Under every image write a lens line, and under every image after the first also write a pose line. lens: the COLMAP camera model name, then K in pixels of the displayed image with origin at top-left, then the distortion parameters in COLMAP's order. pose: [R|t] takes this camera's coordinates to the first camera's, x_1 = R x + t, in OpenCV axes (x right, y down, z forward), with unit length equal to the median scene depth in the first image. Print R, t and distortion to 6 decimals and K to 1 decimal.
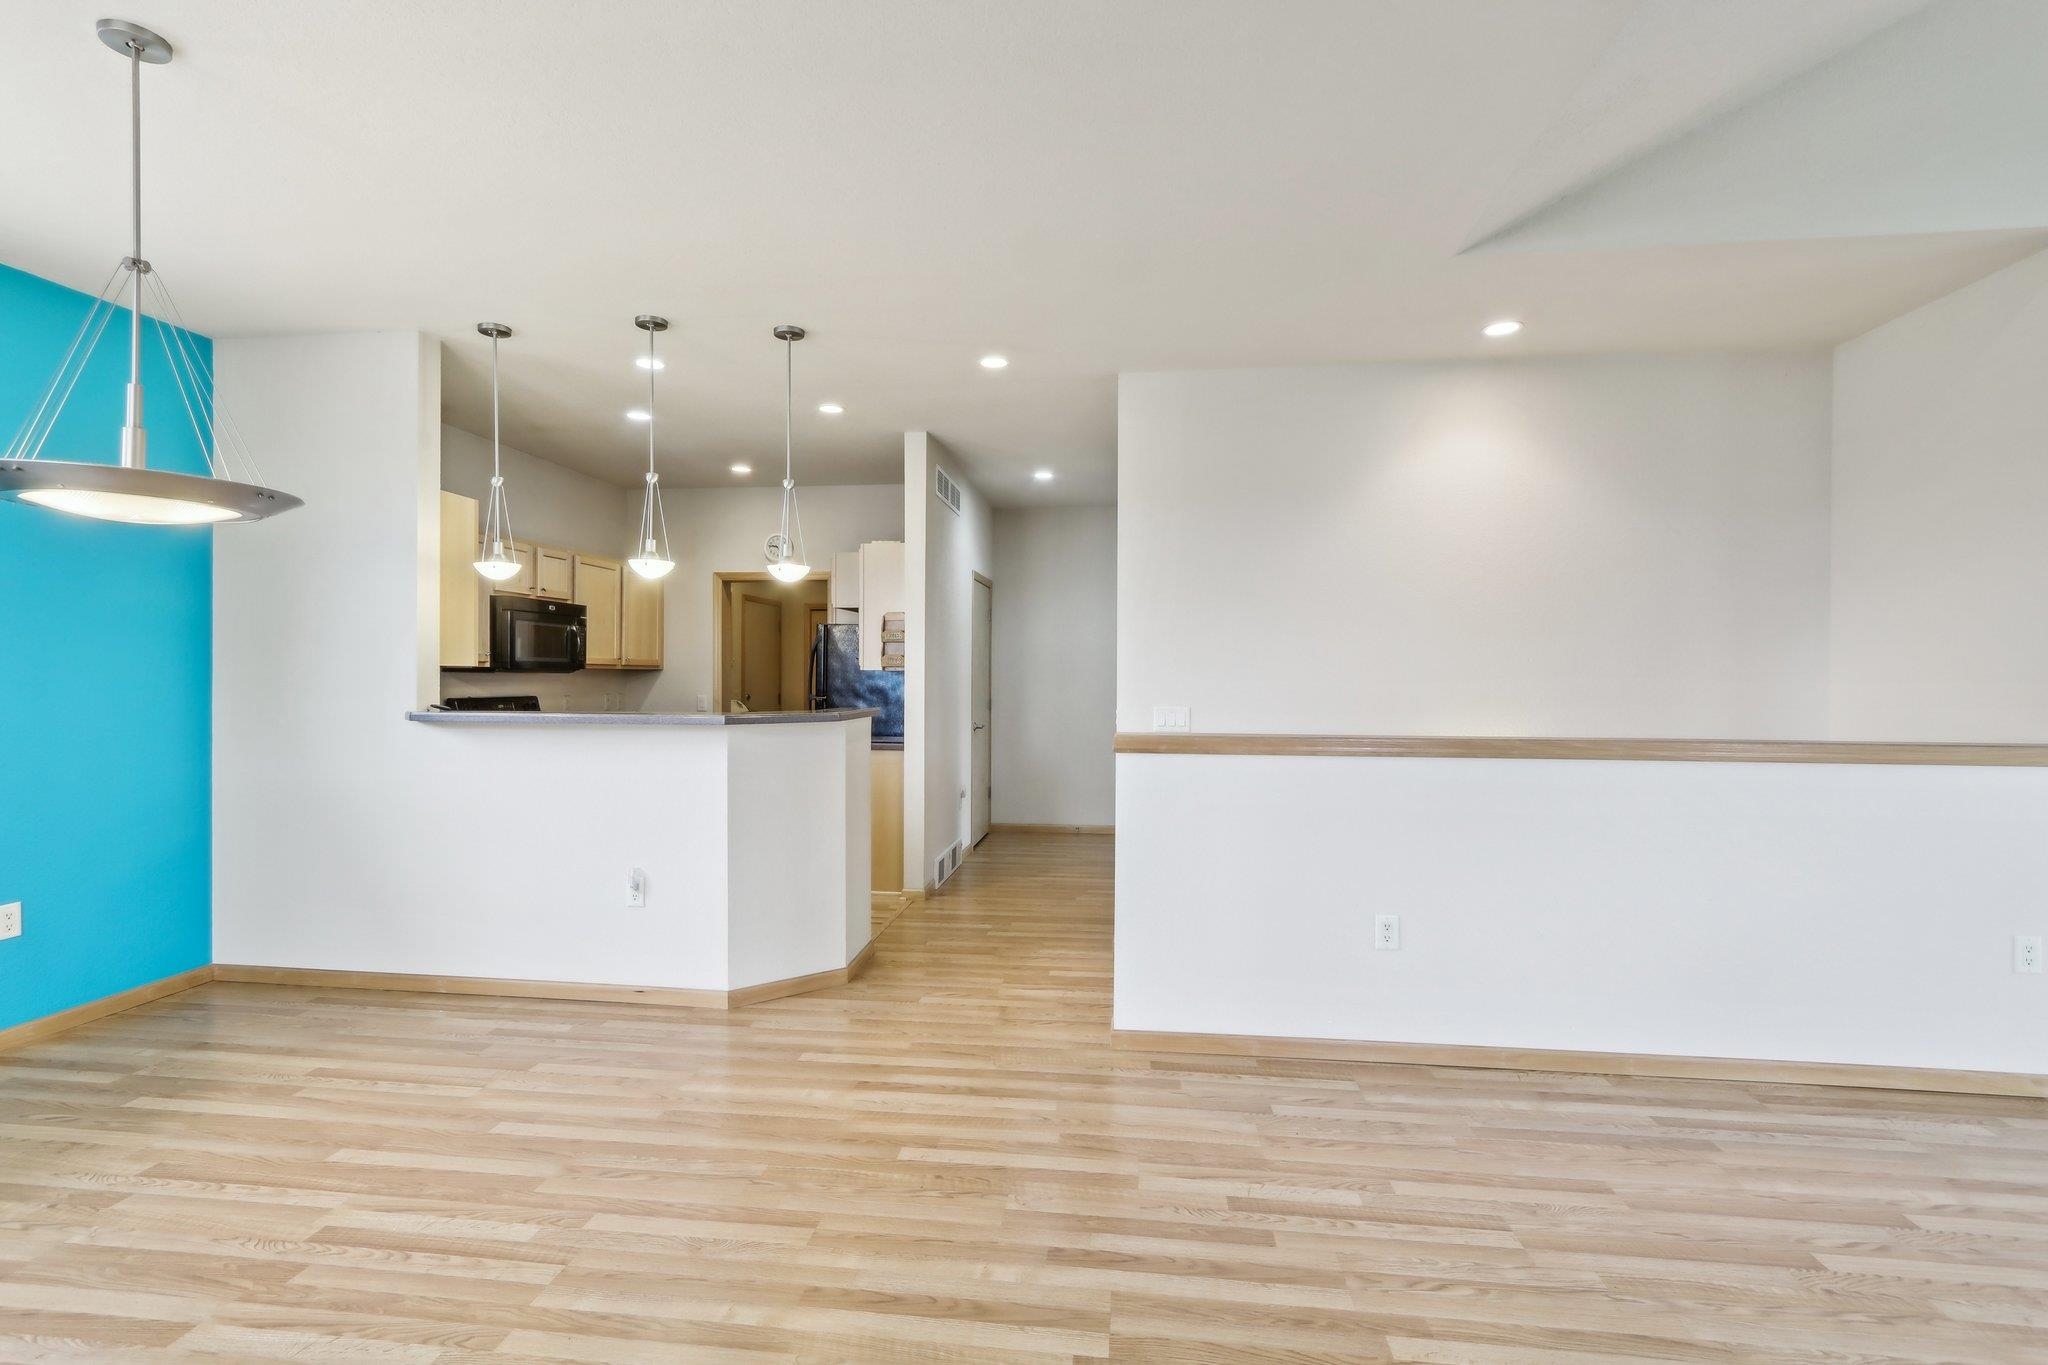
lens RADIAL K [[950.5, 0, 1010.5], [0, 950.5, 668.8], [0, 0, 1]] dist [-0.007215, 0.005009]
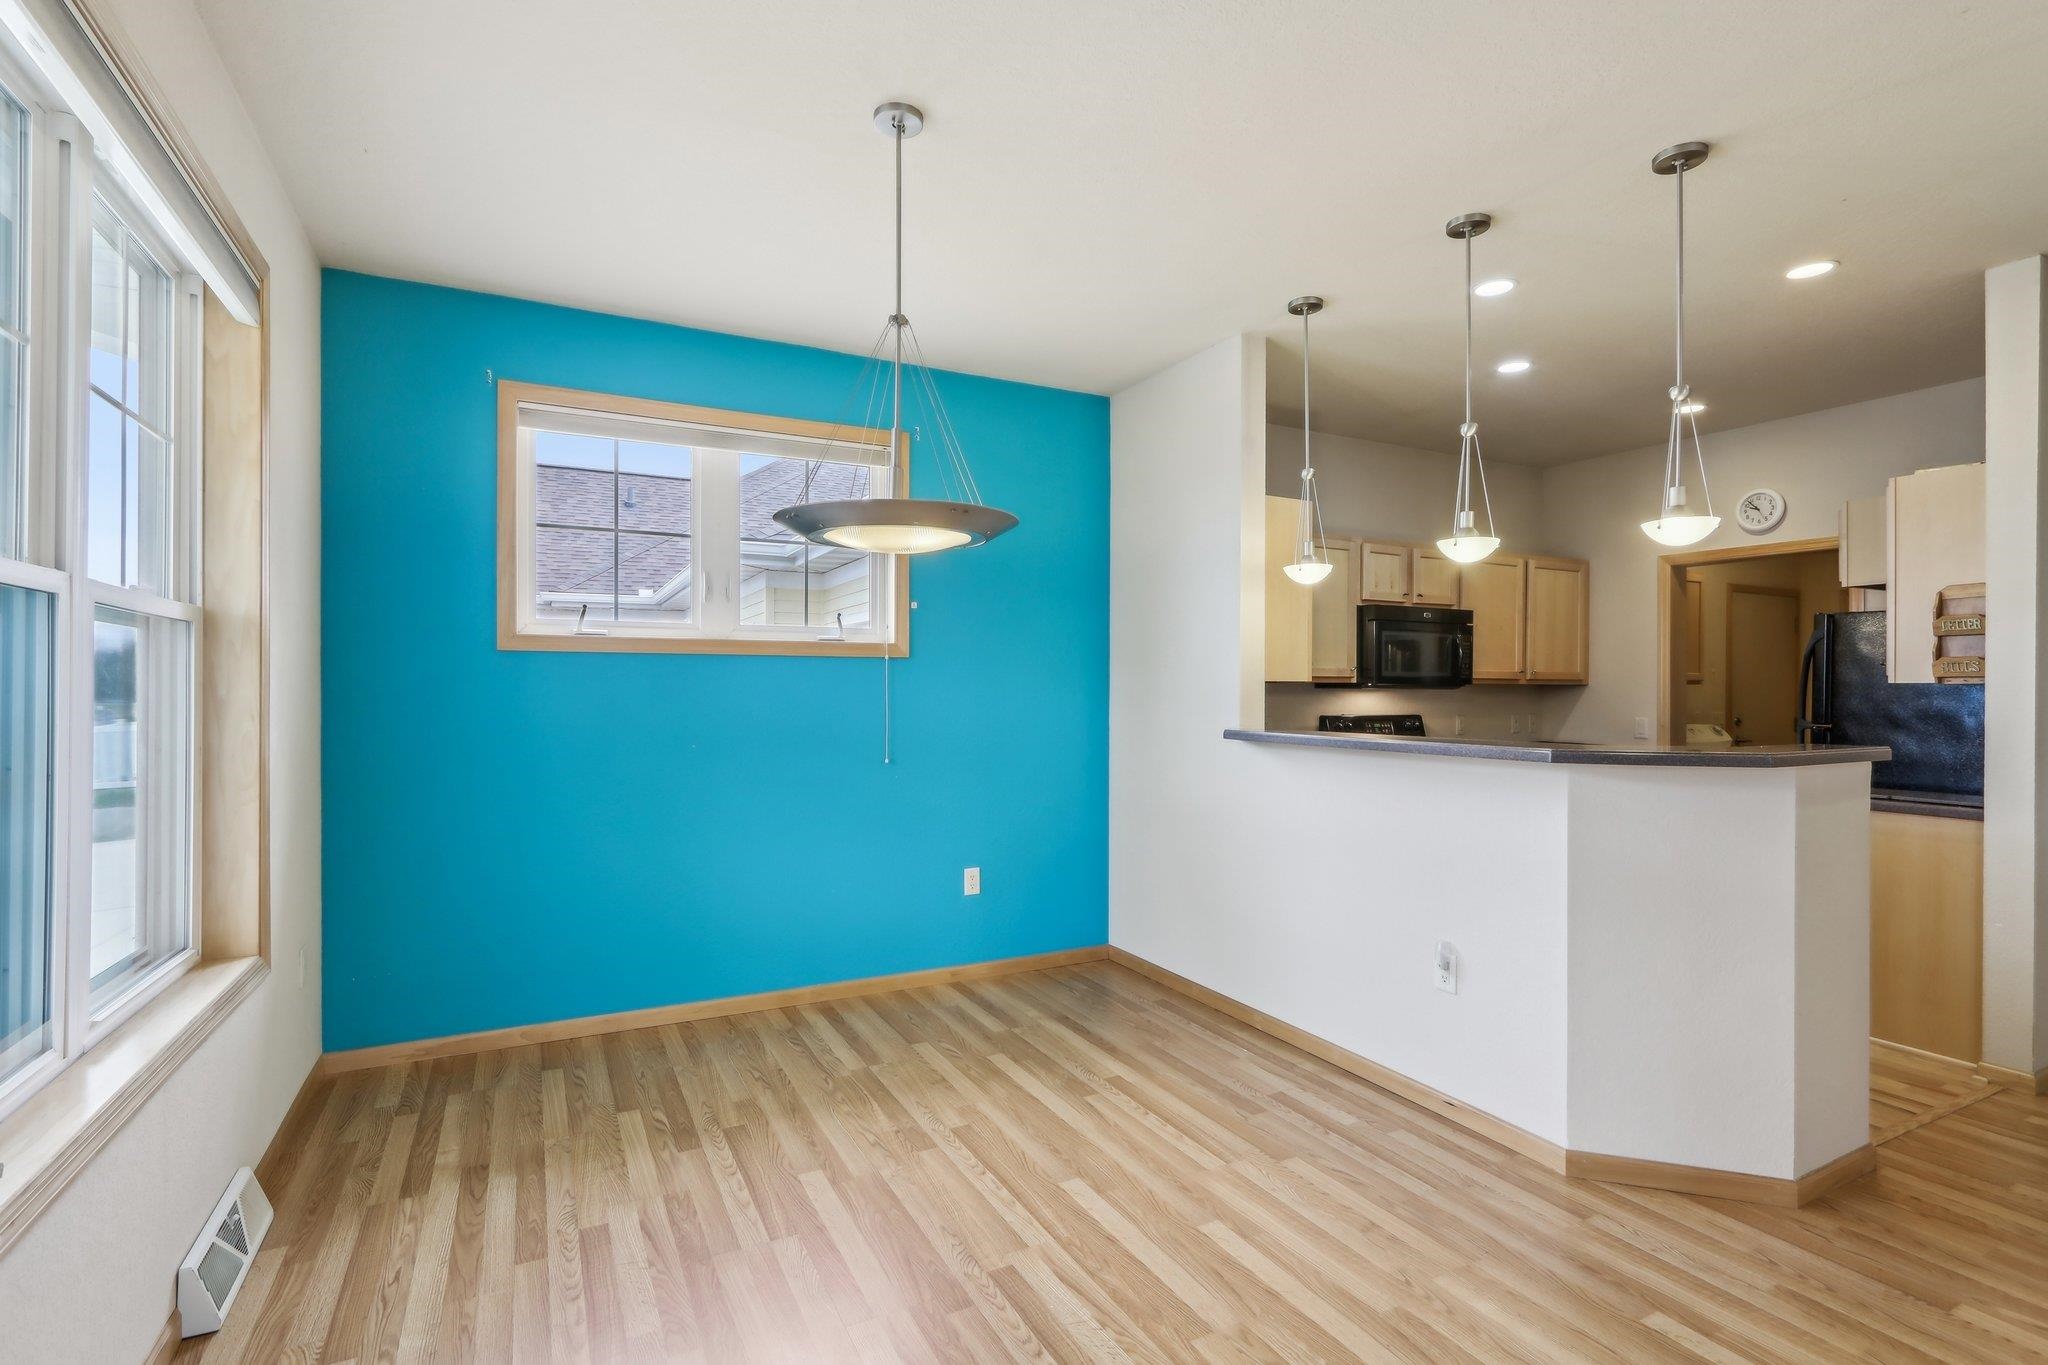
lens RADIAL K [[950.5, 0, 1019.0], [0, 950.5, 694.5], [0, 0, 1]] dist [-0.007215, 0.005009]
pose [[0.568232, 0.001612, -0.822867, 0.042480], [0.005213, 0.999971, 0.005559, 0.003414], [0.822852, -0.007448, 0.568207, 0.283154]]
